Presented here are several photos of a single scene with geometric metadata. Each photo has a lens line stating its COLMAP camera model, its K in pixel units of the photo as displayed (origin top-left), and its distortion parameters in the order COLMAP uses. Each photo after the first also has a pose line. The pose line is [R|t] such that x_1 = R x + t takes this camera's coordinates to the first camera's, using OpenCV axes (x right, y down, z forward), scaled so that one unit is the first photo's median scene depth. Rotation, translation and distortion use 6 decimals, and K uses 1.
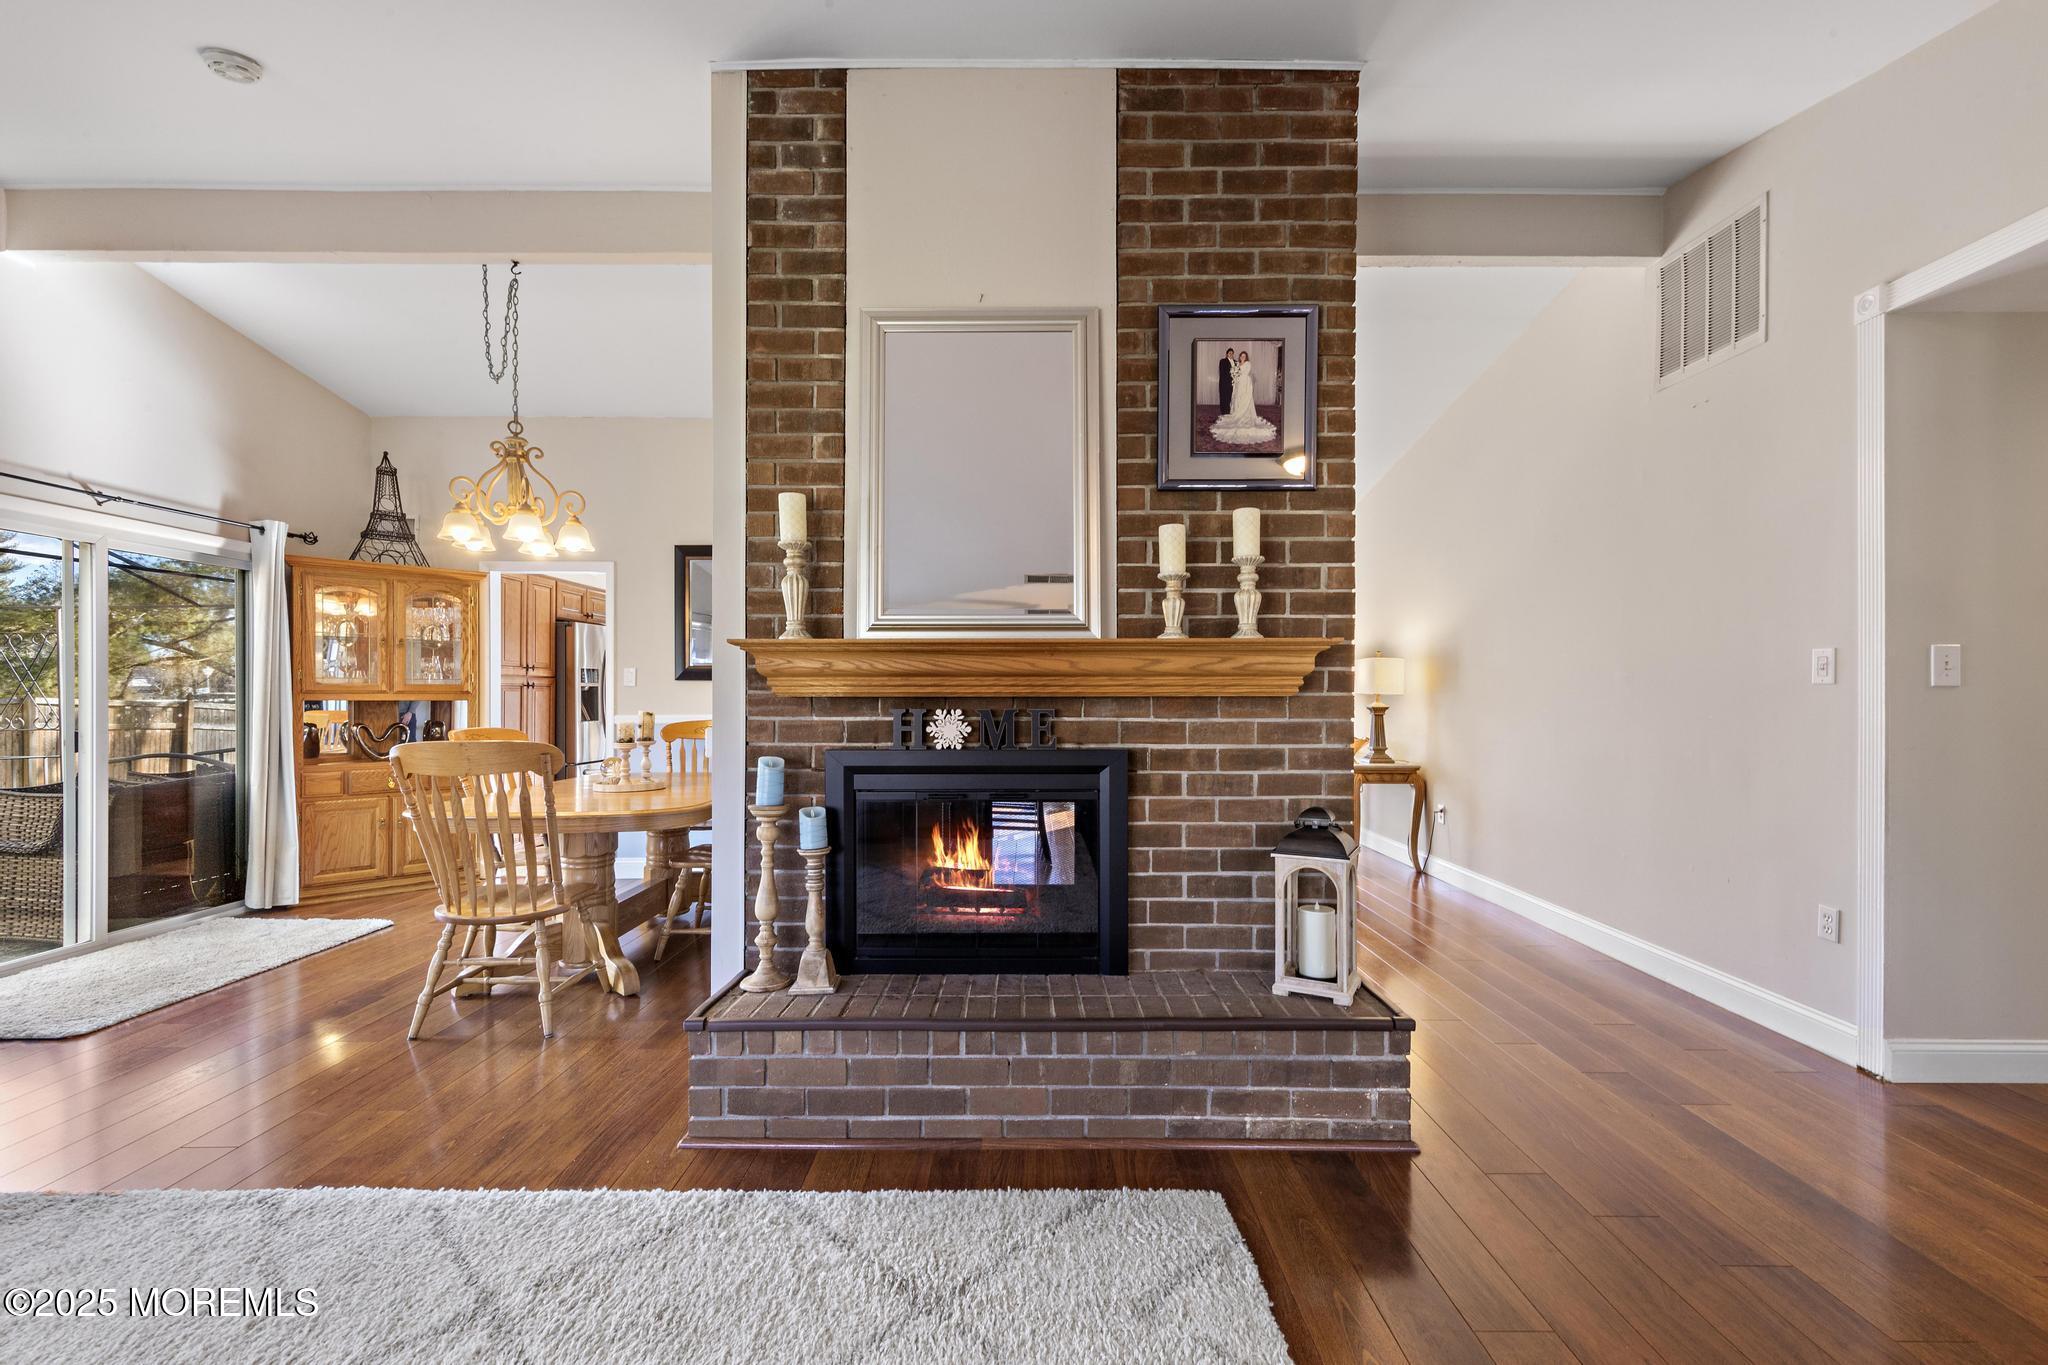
lens RADIAL K [[859.7, 0, 1027.9], [0, 859.7, 694.9], [0, 0, 1]] dist [0.009465, -0.000289]
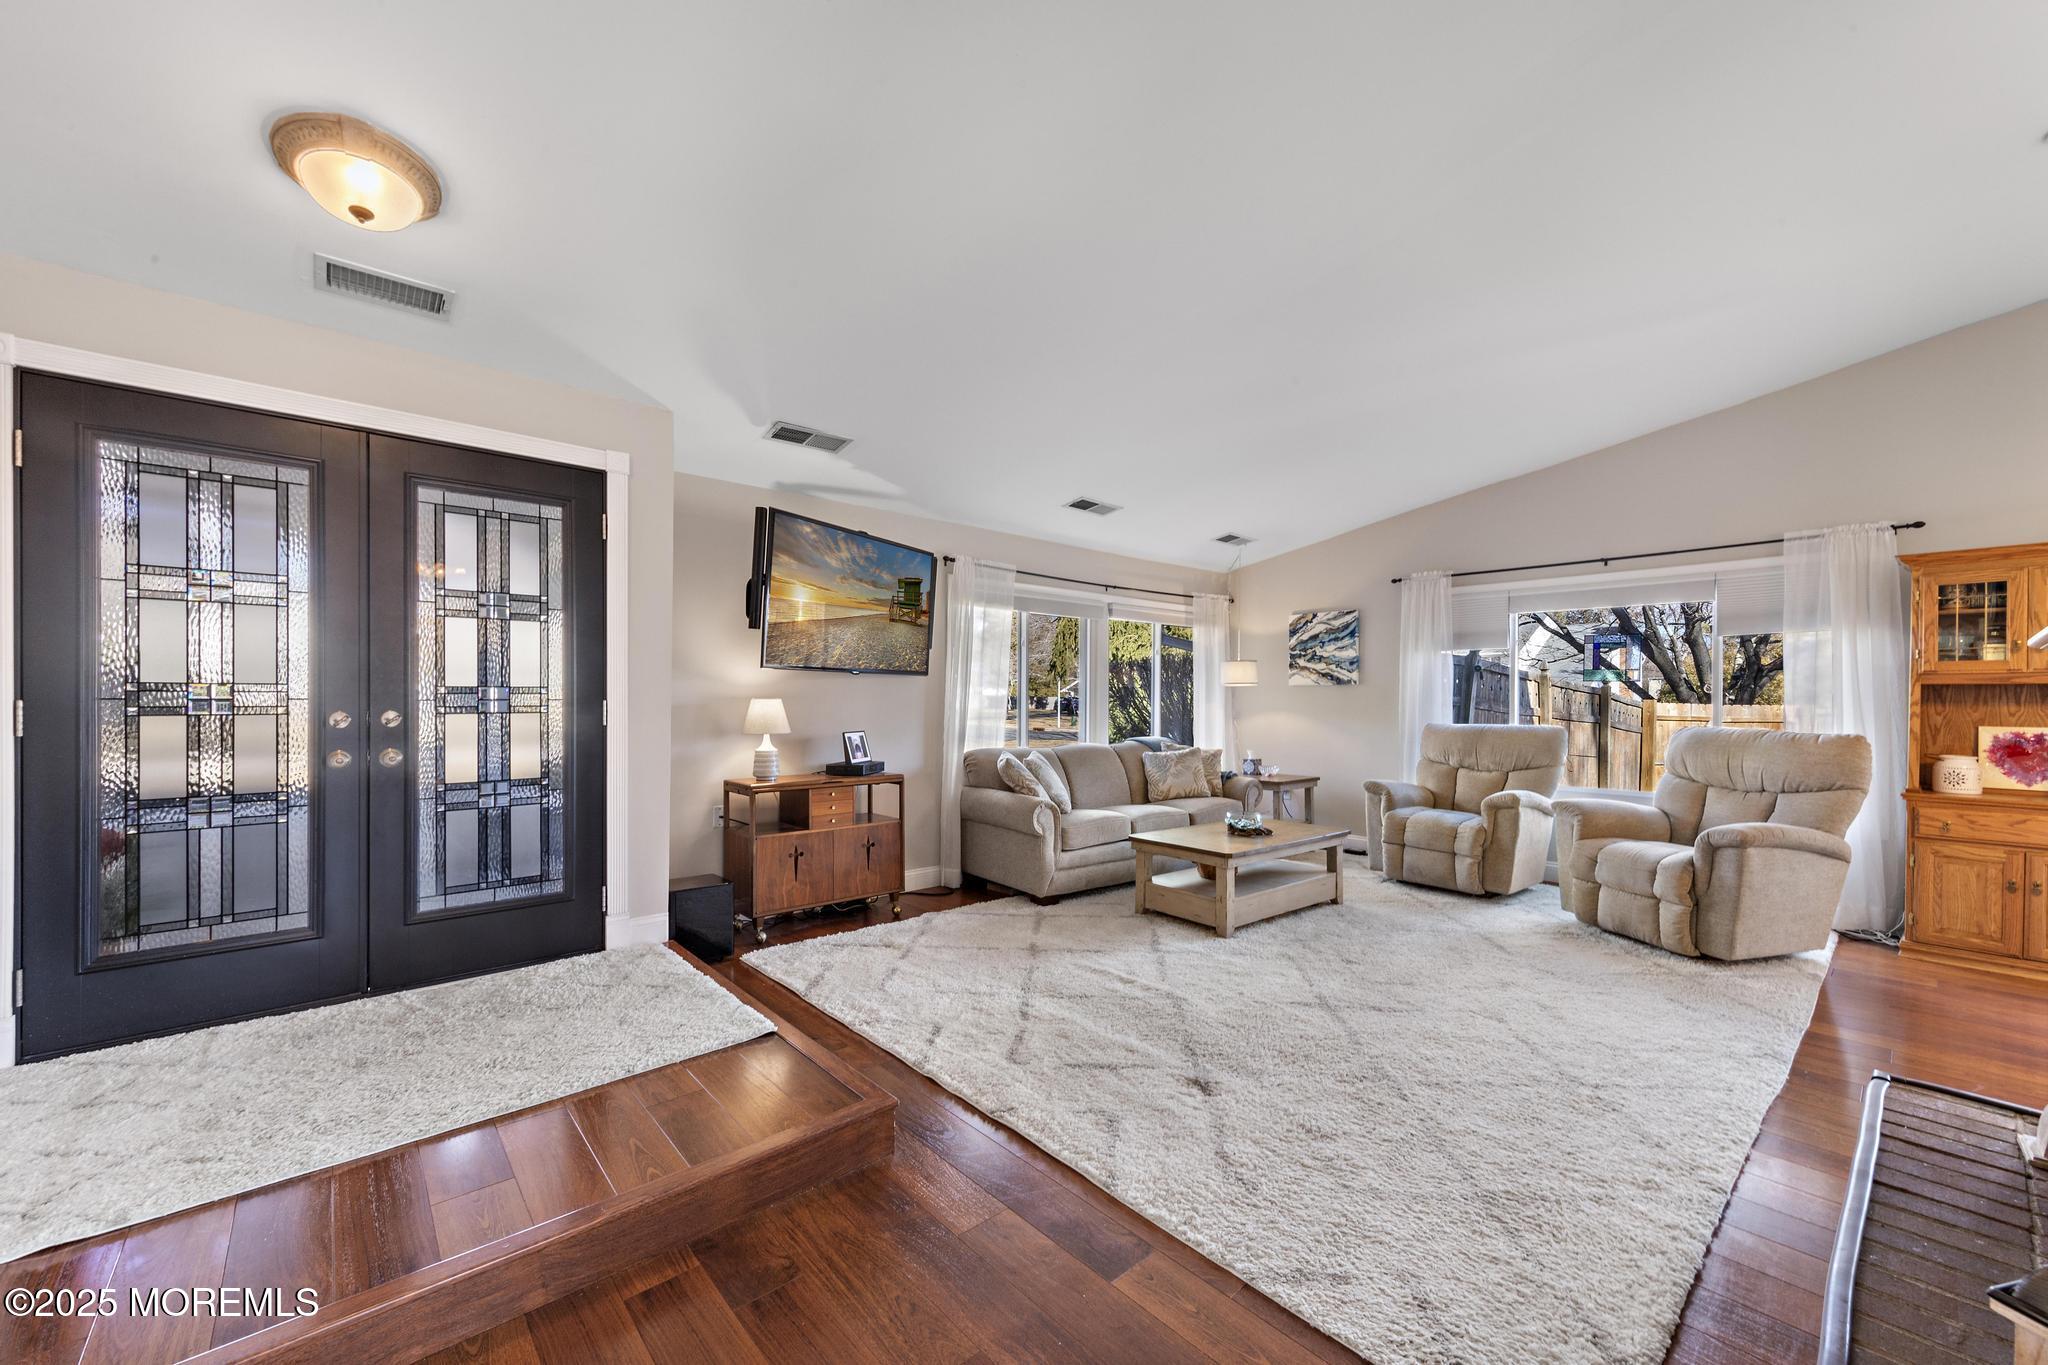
lens RADIAL K [[791.7, 0, 1029.8], [0, 791.7, 700.2], [0, 0, 1]] dist [0.006583, -0.000340]
pose [[-0.745257, -0.003769, -0.666766, 0.705516], [-0.005512, 0.999985, 0.000508, -0.008979], [0.666754, 0.004054, -0.745267, 0.869998]]
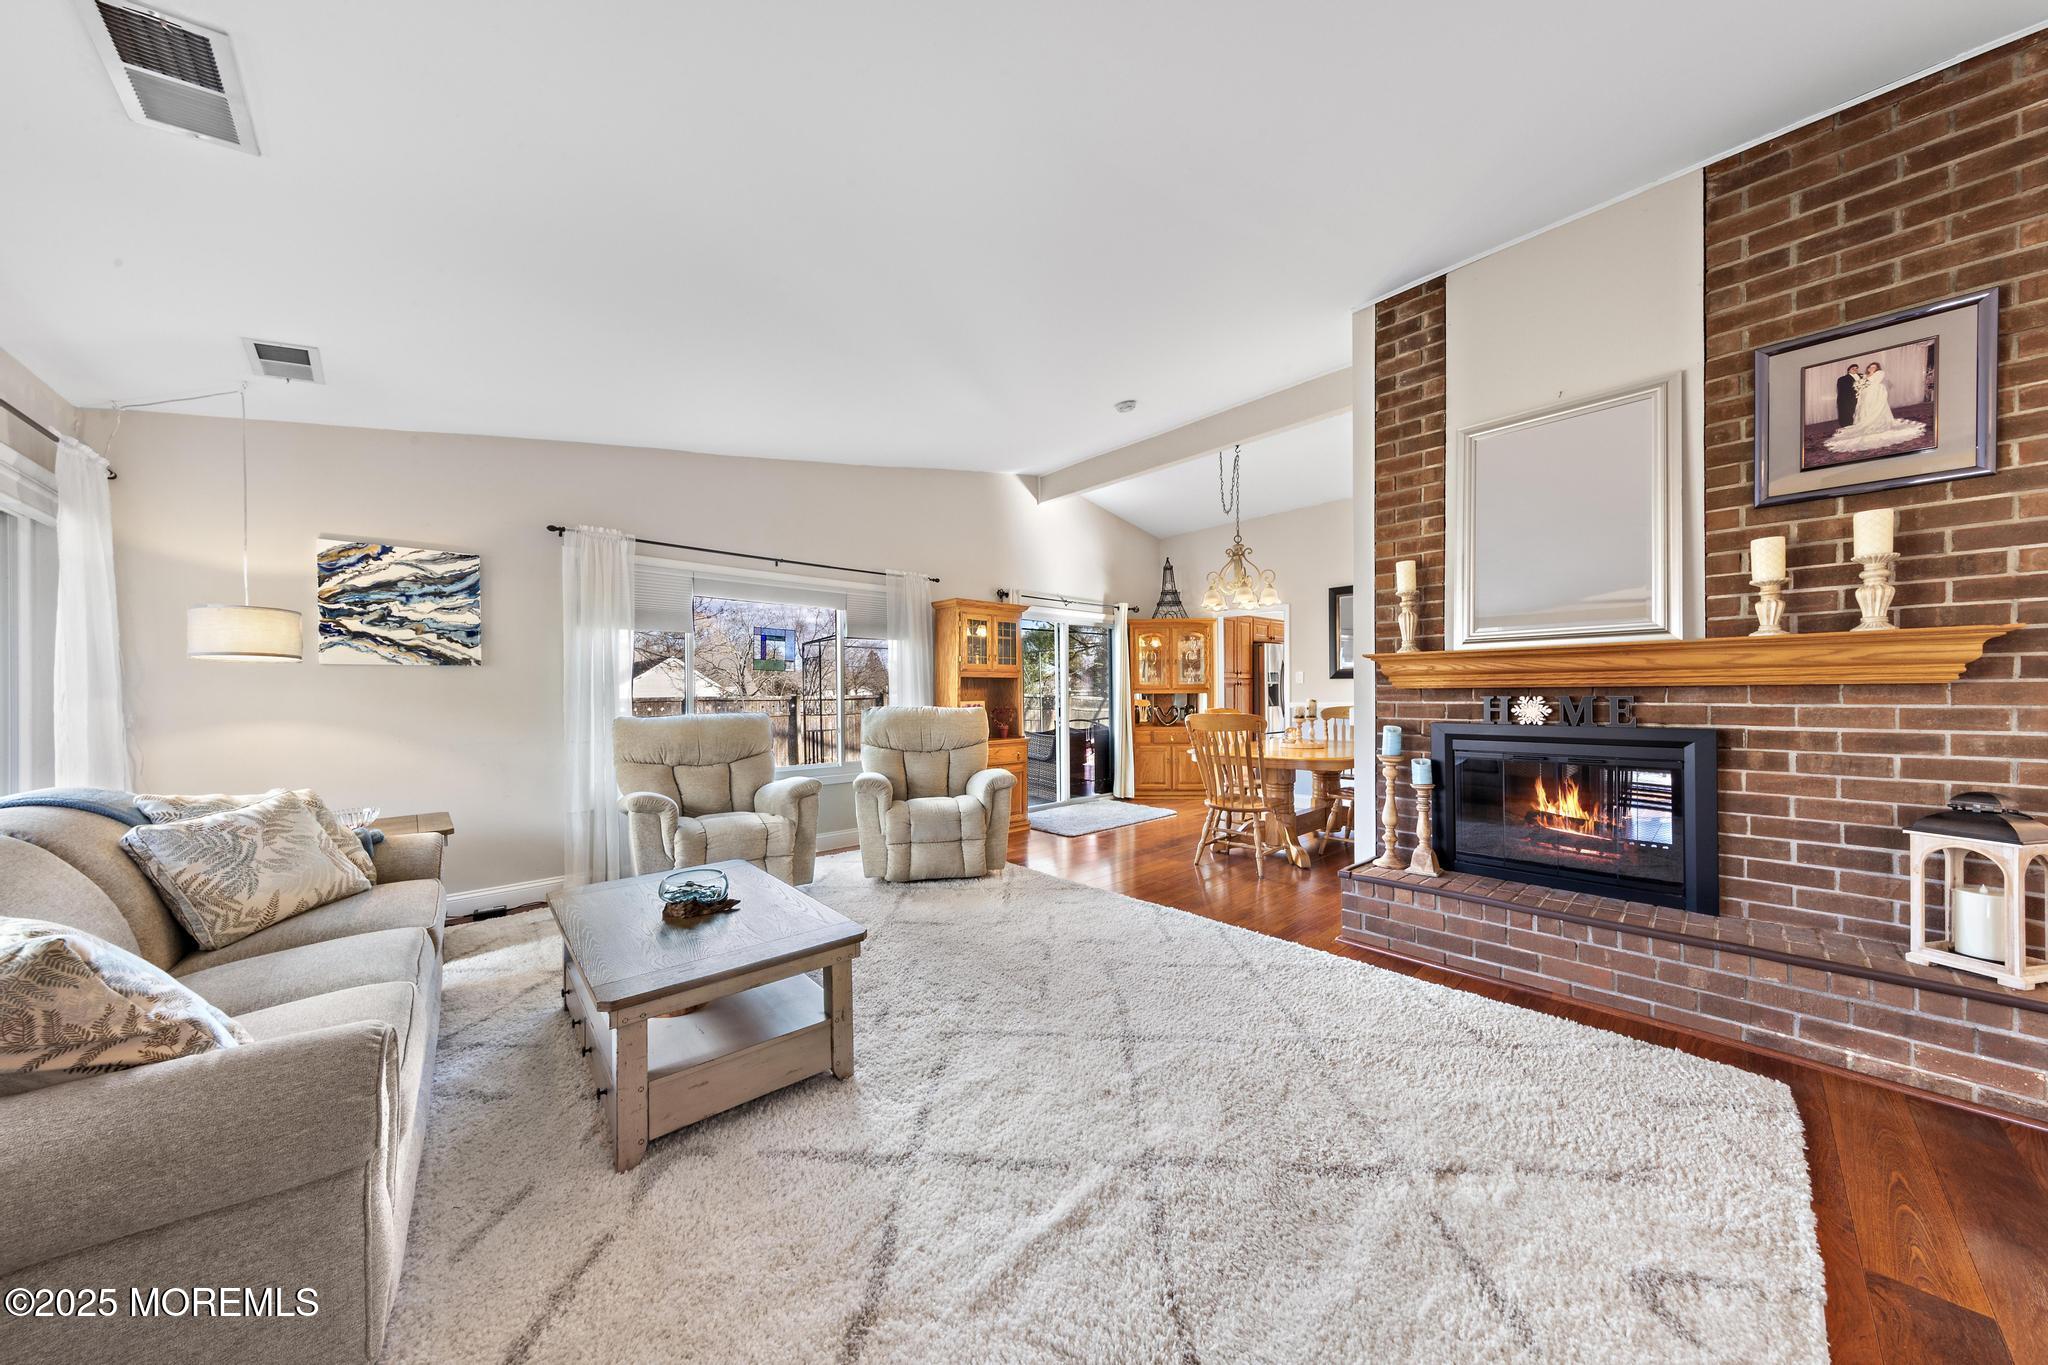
lens RADIAL K [[657.0, 0, 1023.5], [0, 657.0, 695.0], [0, 0, 1]] dist [0.005866, -0.000304]
pose [[0.680645, -0.003222, -0.732606, 0.131413], [0.008737, 0.999955, 0.003720, 0.003283], [0.732561, -0.008933, 0.680643, -0.336623]]
